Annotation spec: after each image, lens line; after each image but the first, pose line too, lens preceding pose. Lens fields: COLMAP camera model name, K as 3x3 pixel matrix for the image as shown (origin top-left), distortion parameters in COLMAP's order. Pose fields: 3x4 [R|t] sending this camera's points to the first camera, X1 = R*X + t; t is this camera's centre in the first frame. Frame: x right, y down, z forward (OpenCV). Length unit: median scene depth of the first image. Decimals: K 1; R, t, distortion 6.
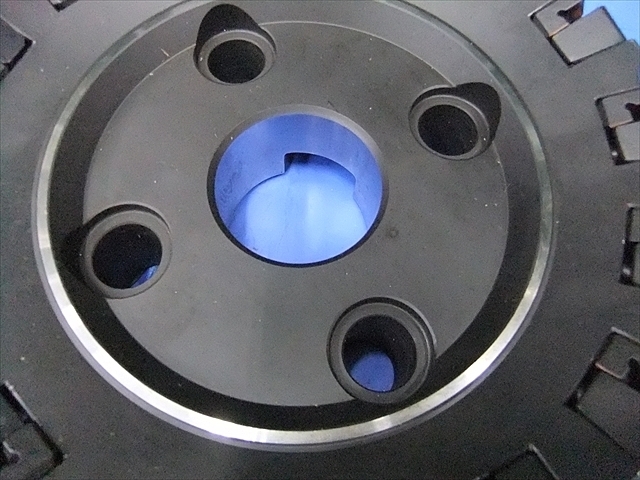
lens RADIAL K [[498.7, 0, 320.0], [0, 498.7, 239.3], [0, 0, 1]] dist [-0.031044, 0.026635]
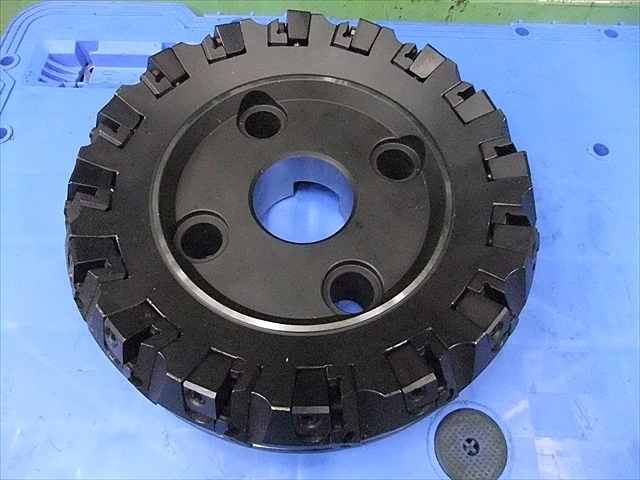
lens RADIAL K [[498.7, 0, 319.4], [0, 498.7, 243.3], [0, 0, 1]] dist [-0.031044, 0.026635]
pose [[0.999846, -0.016933, -0.004603, 0.015672], [0.016489, 0.996373, -0.083477, 0.174504], [0.006000, 0.083388, 0.996499, -0.621376]]
